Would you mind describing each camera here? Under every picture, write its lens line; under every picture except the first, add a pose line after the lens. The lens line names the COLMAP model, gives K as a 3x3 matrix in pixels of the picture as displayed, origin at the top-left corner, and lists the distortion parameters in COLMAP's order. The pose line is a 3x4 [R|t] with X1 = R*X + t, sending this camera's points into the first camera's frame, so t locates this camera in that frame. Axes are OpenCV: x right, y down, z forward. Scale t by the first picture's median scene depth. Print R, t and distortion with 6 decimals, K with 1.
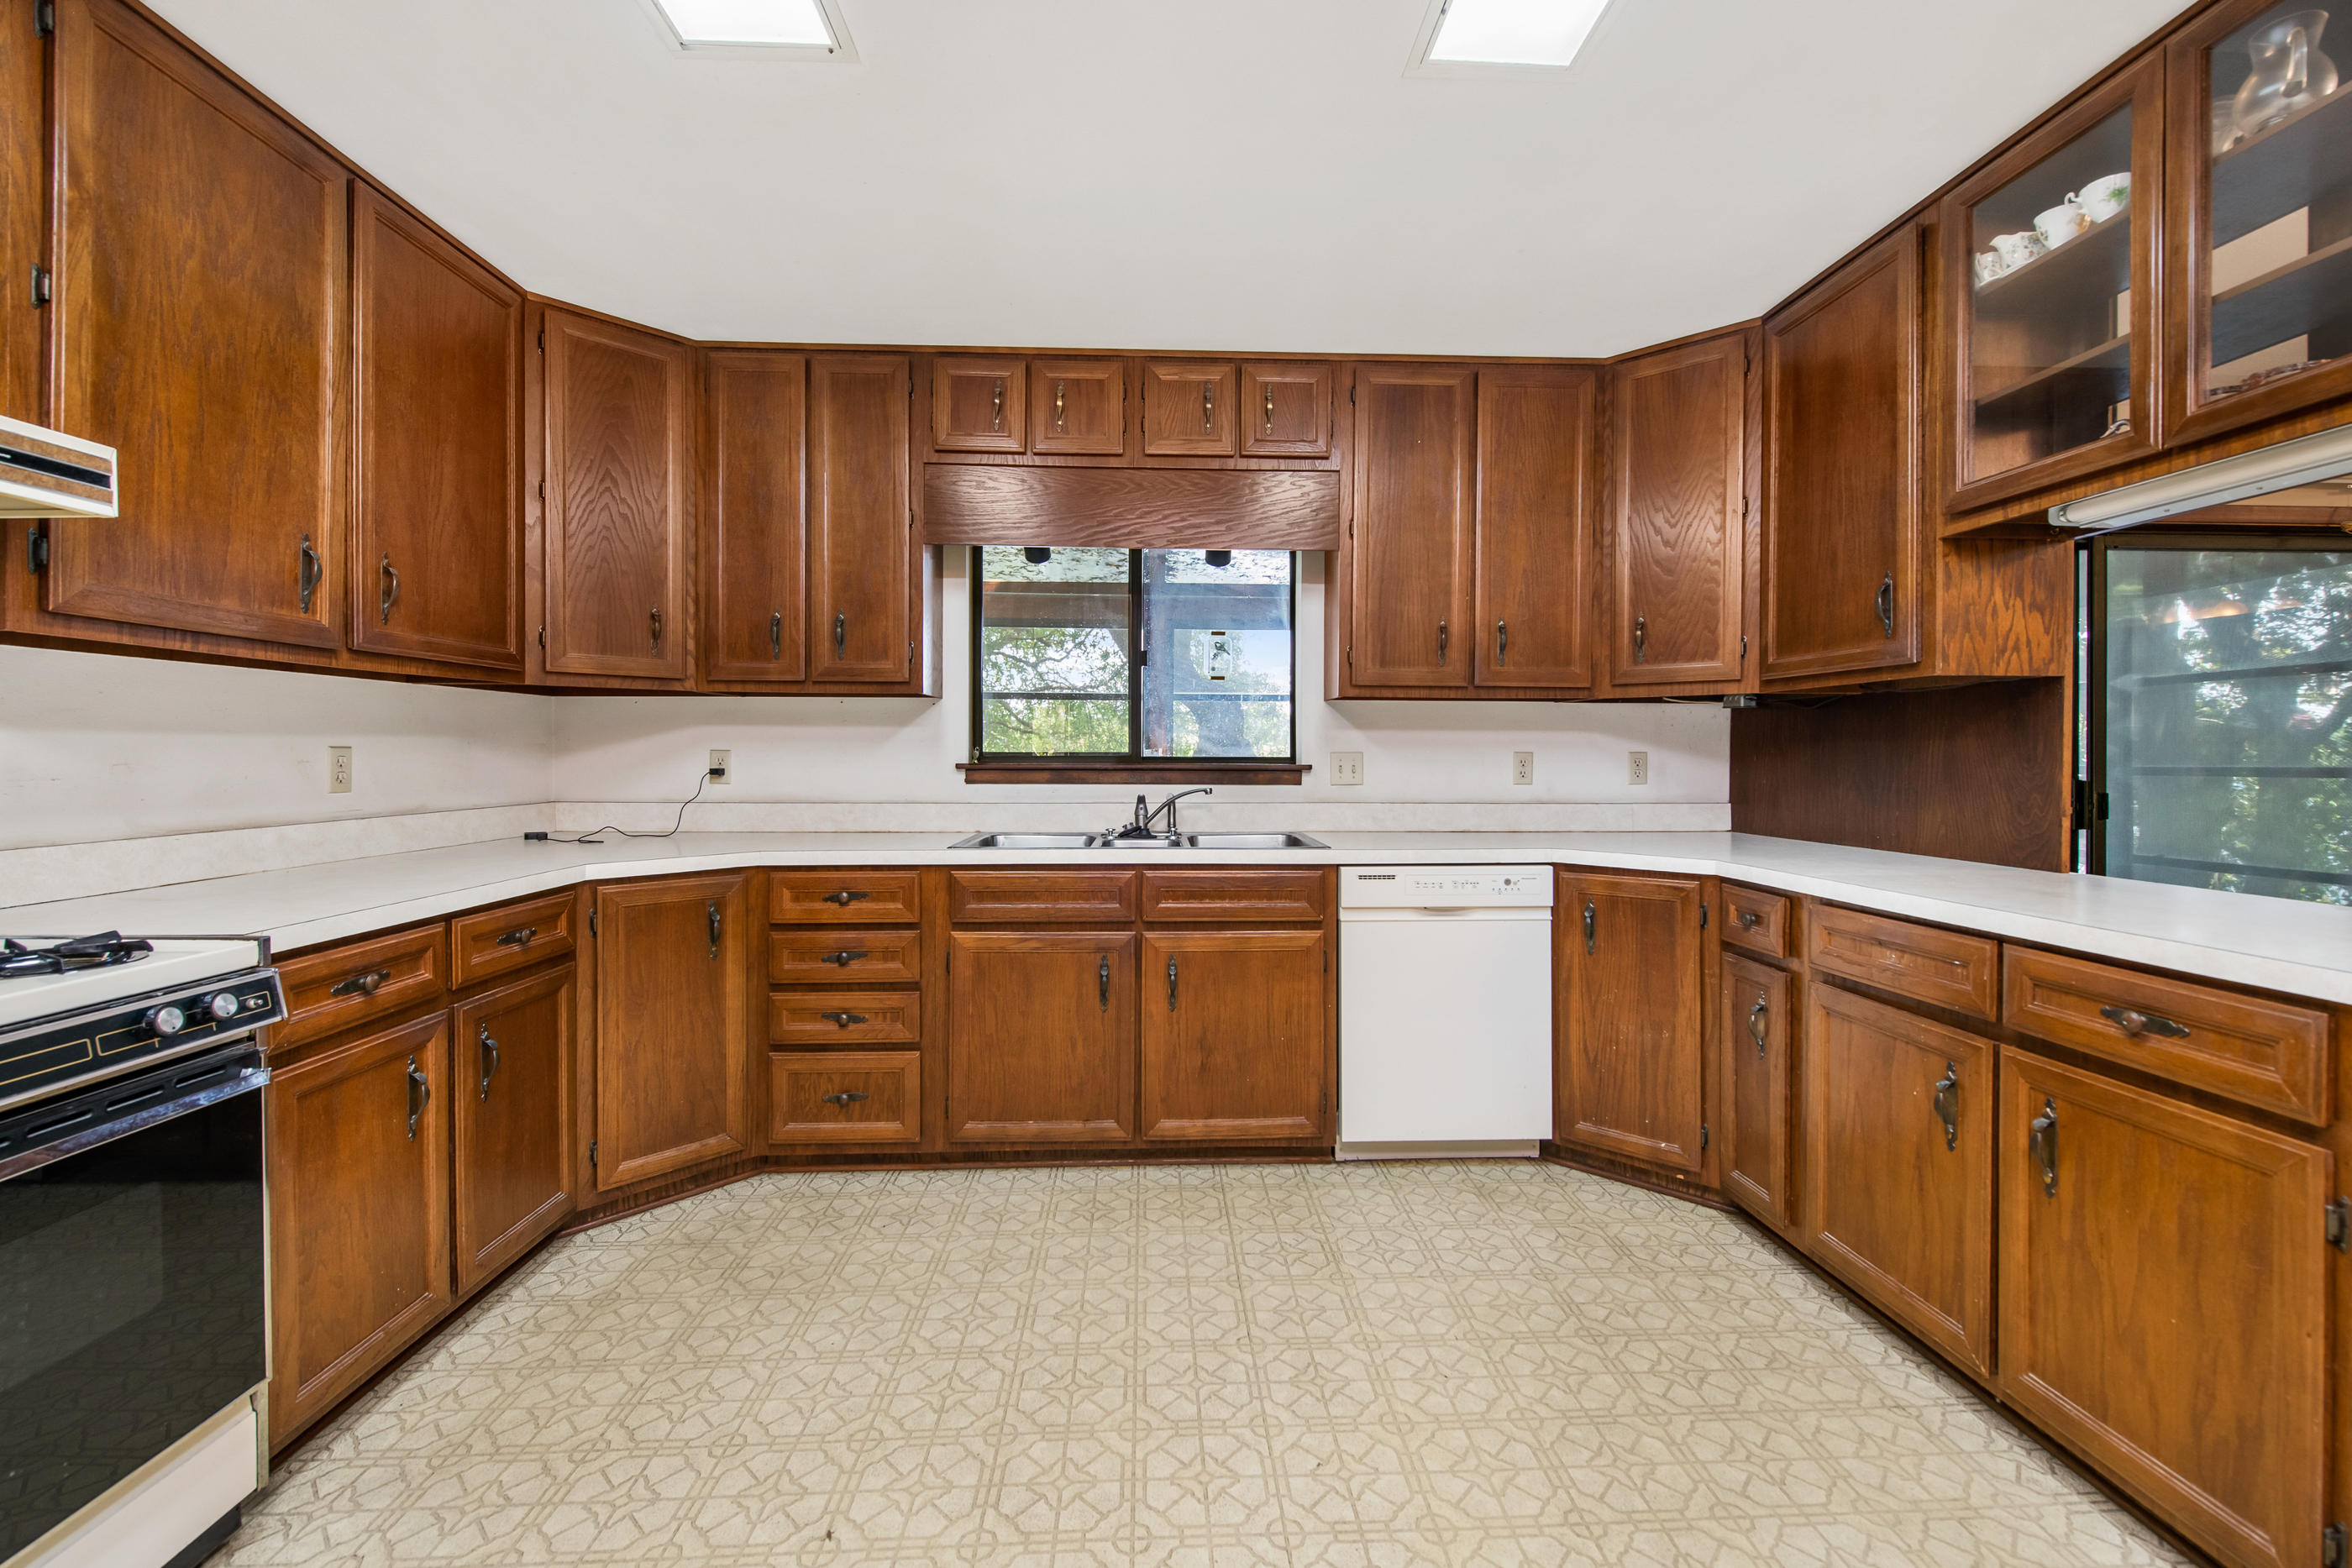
lens RADIAL K [[948.5, 0, 1184.1], [0, 948.5, 762.2], [0, 0, 1]] dist [-0.002226, -0.002986]
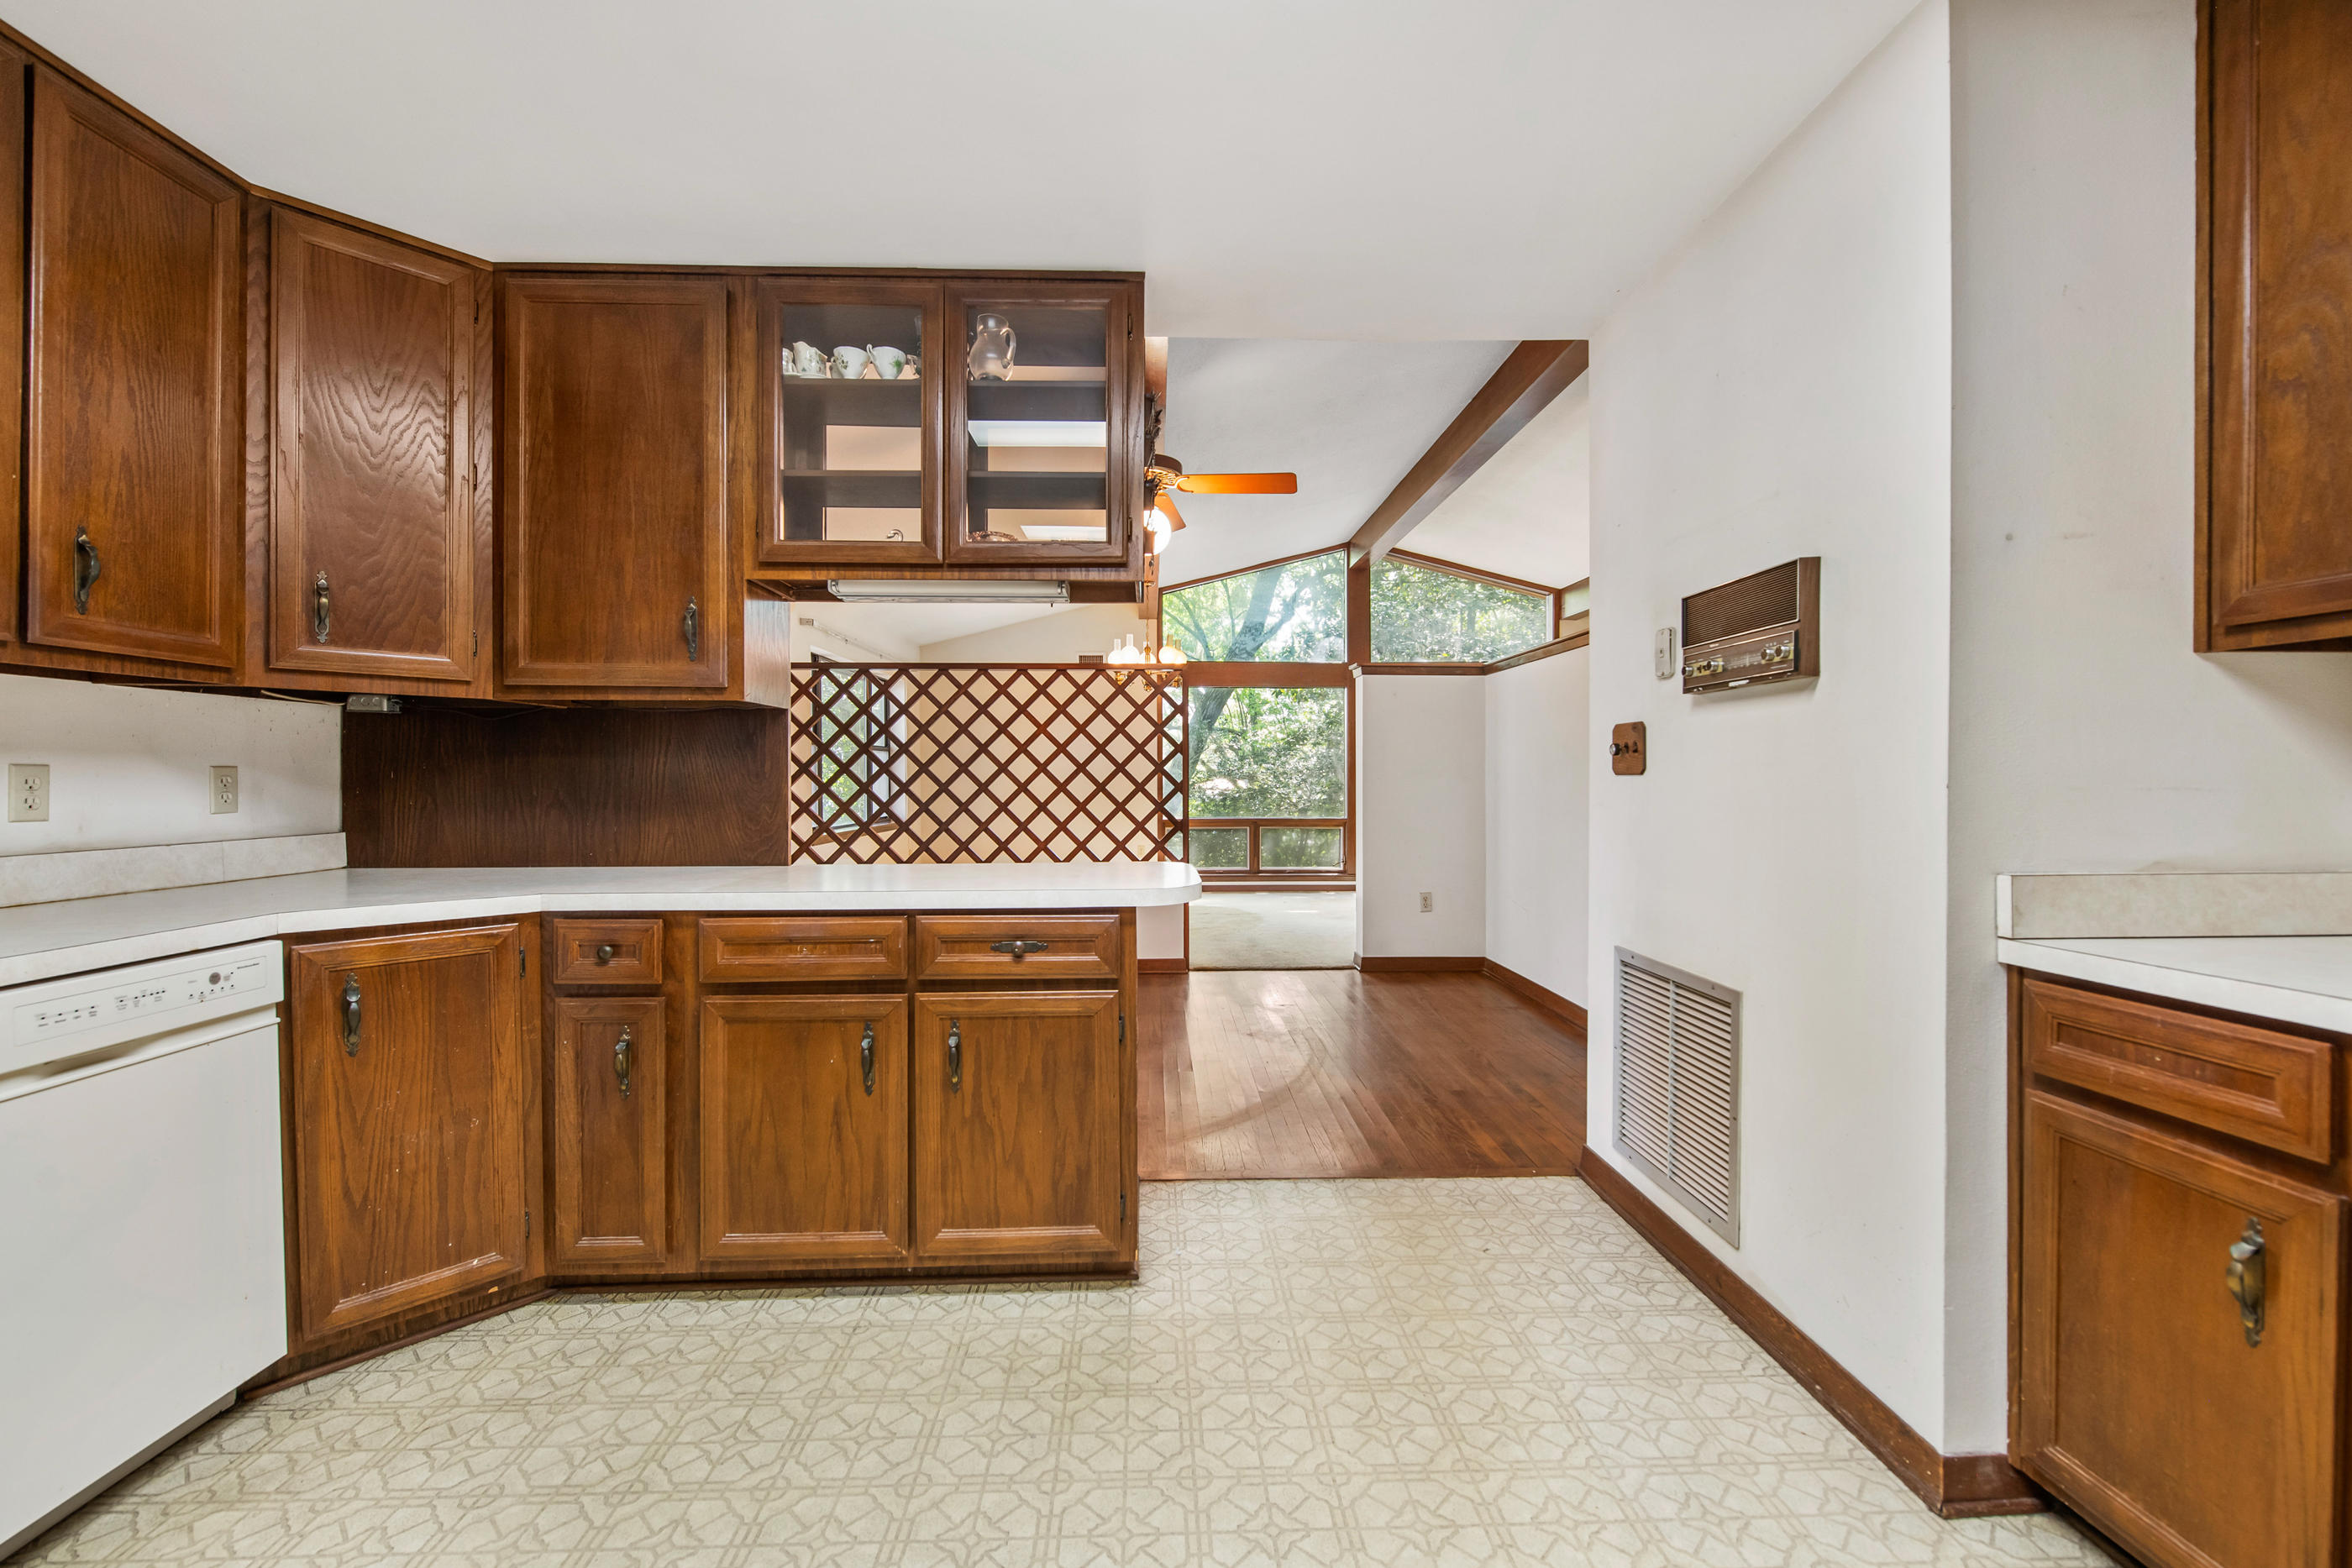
lens RADIAL K [[948.5, 0, 1192.6], [0, 948.5, 784.9], [0, 0, 1]] dist [-0.002226, -0.002986]
pose [[-0.005778, -0.011515, 0.999917, -0.308810], [0.004965, 0.999921, 0.011544, -0.001718], [-0.999971, 0.005031, -0.005721, 0.437642]]
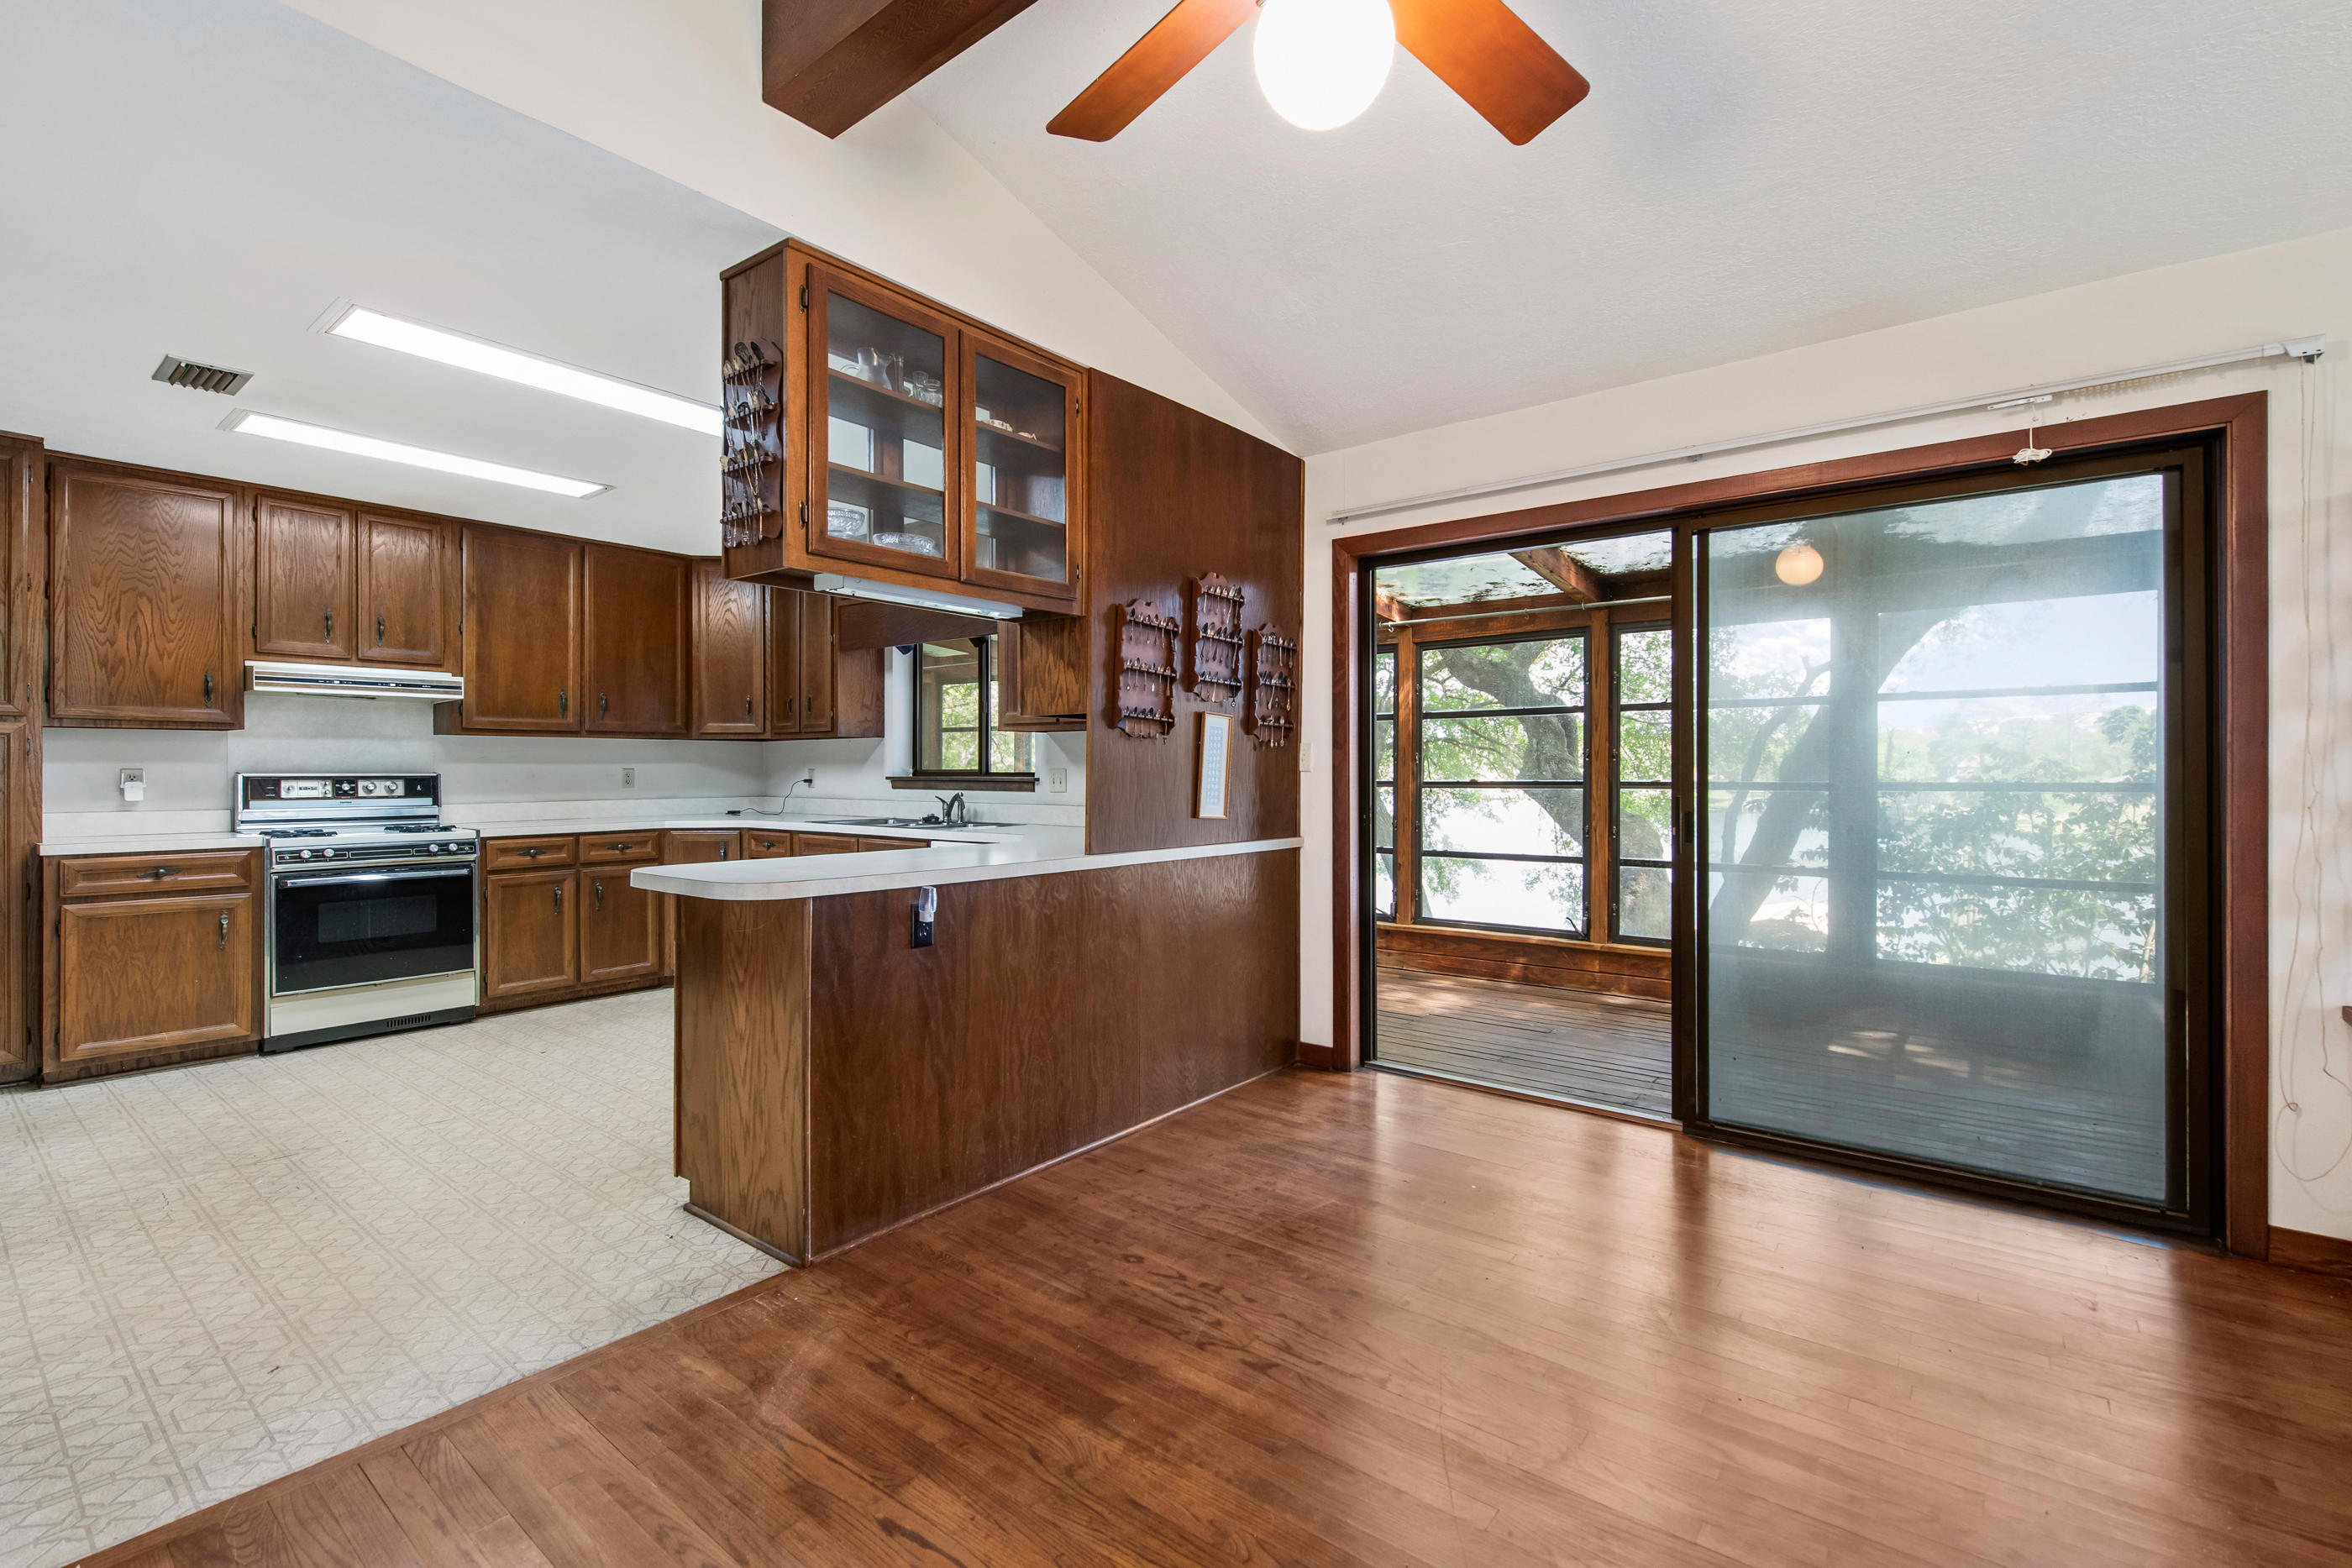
lens RADIAL K [[1040.6, 0, 1192.7], [0, 1040.6, 772.1], [0, 0, 1]] dist [0.000998, -0.002662]
pose [[0.759518, -0.001516, -0.650485, 1.905369], [-0.002068, 0.999987, -0.004745, 0.002409], [0.650483, 0.004949, 0.759504, -0.053089]]
